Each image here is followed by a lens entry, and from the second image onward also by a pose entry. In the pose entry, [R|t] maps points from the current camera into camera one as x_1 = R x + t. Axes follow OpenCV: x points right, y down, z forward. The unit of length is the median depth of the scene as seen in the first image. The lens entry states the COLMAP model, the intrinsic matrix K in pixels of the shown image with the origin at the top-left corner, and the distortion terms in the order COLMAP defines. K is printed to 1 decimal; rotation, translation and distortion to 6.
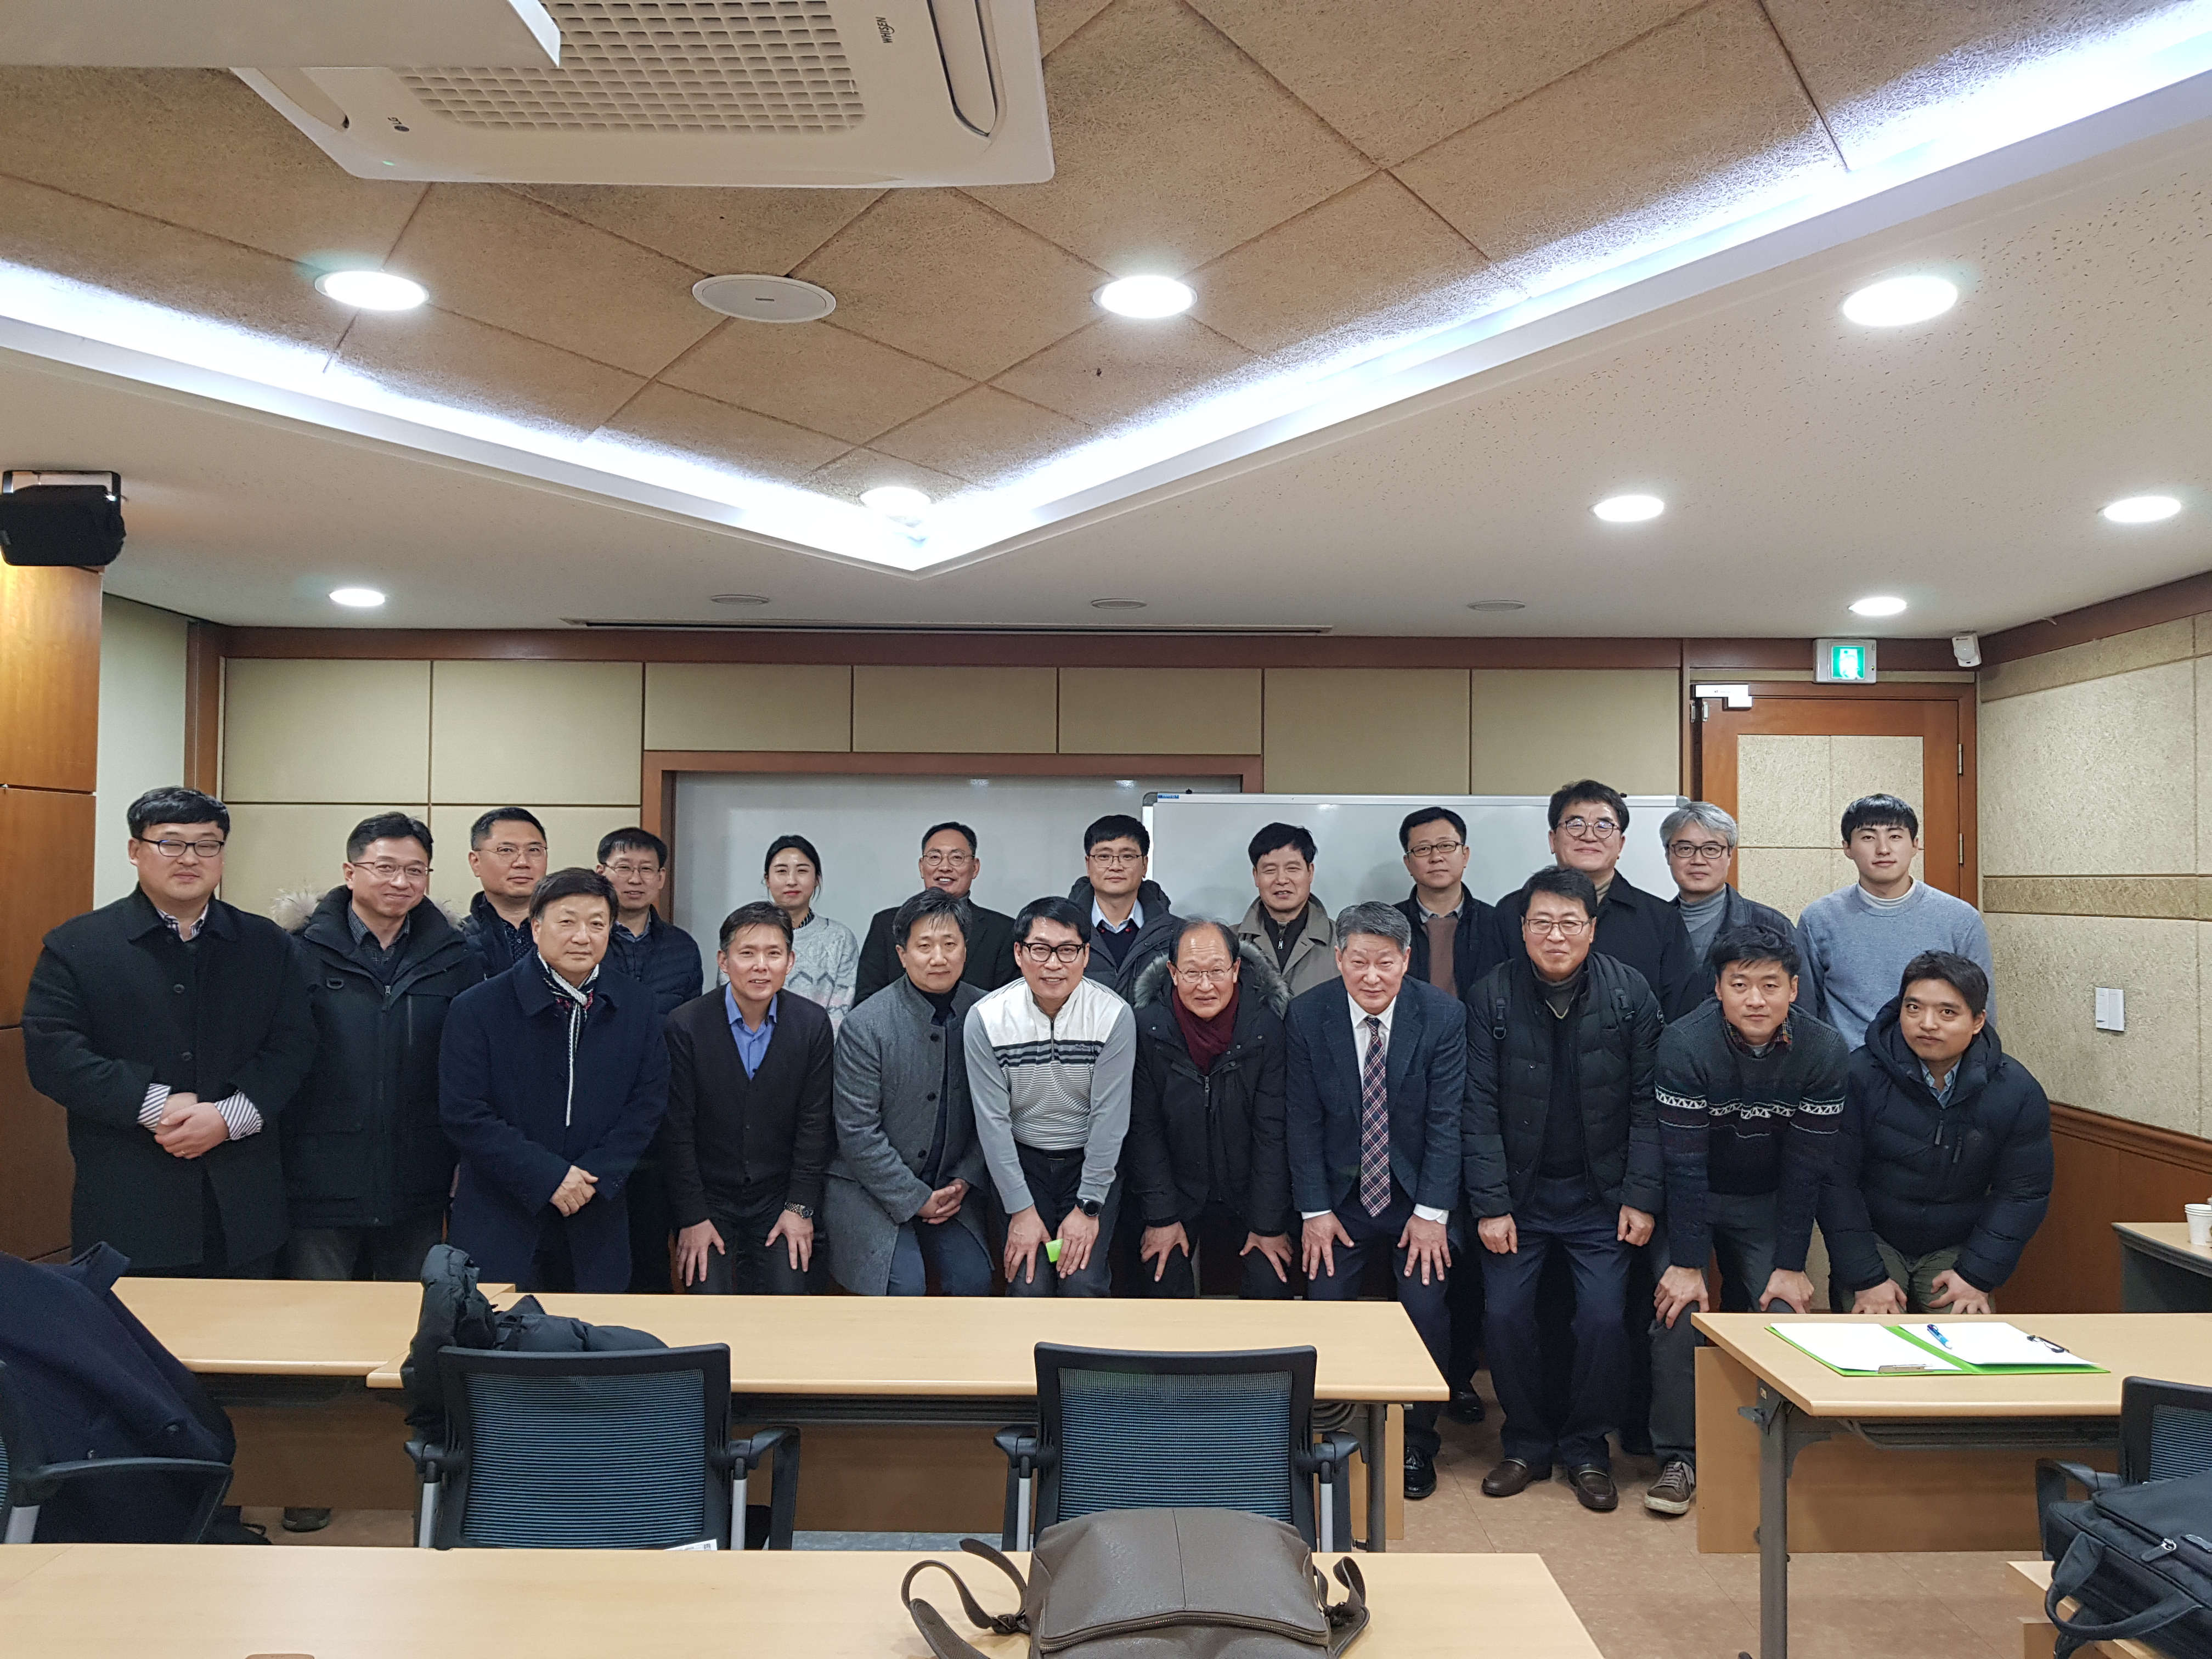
lens RADIAL K [[1682.5, 0, 1112.3], [0, 1682.5, 846.4], [0, 0, 1]] dist [0.005923, 0.003687]
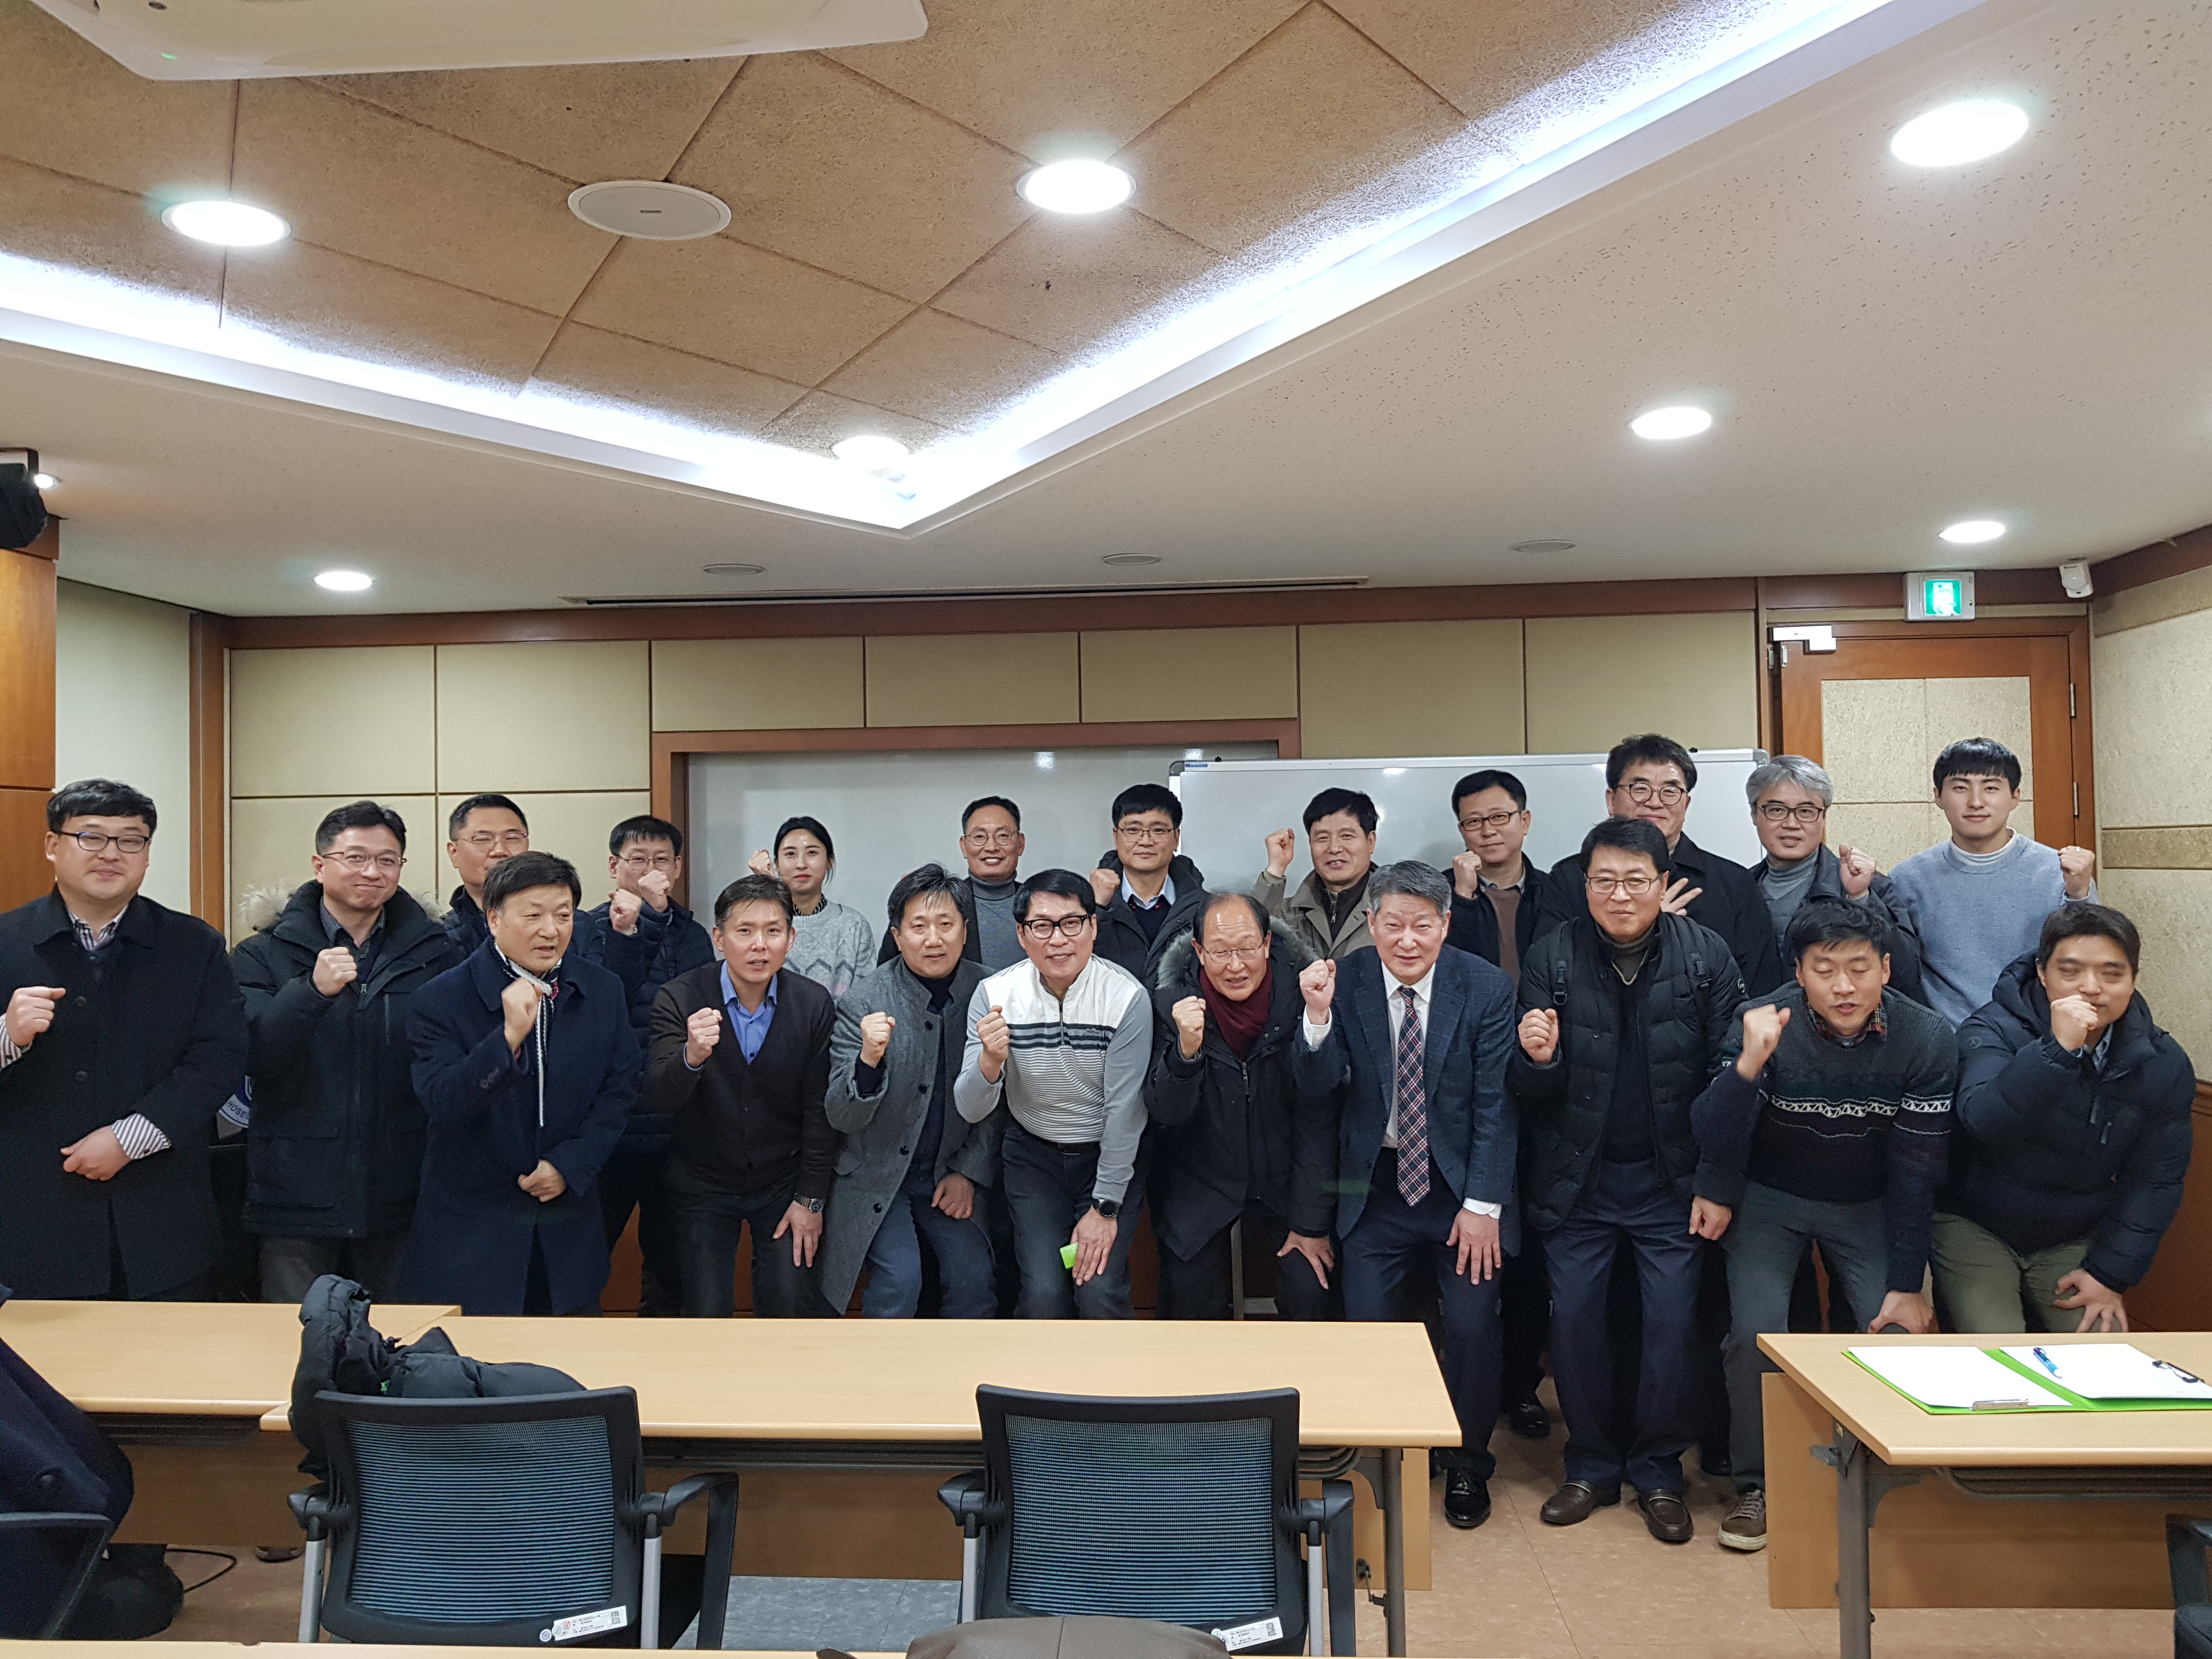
lens RADIAL K [[1668.4, 0, 1106.0], [0, 1668.4, 829.5], [0, 0, 1]] dist [0.001321, -0.005357]
pose [[0.997422, -0.024647, -0.067392, 0.055030], [0.024880, 0.999687, 0.002618, 0.003360], [0.067306, -0.004288, 0.997723, 0.087684]]
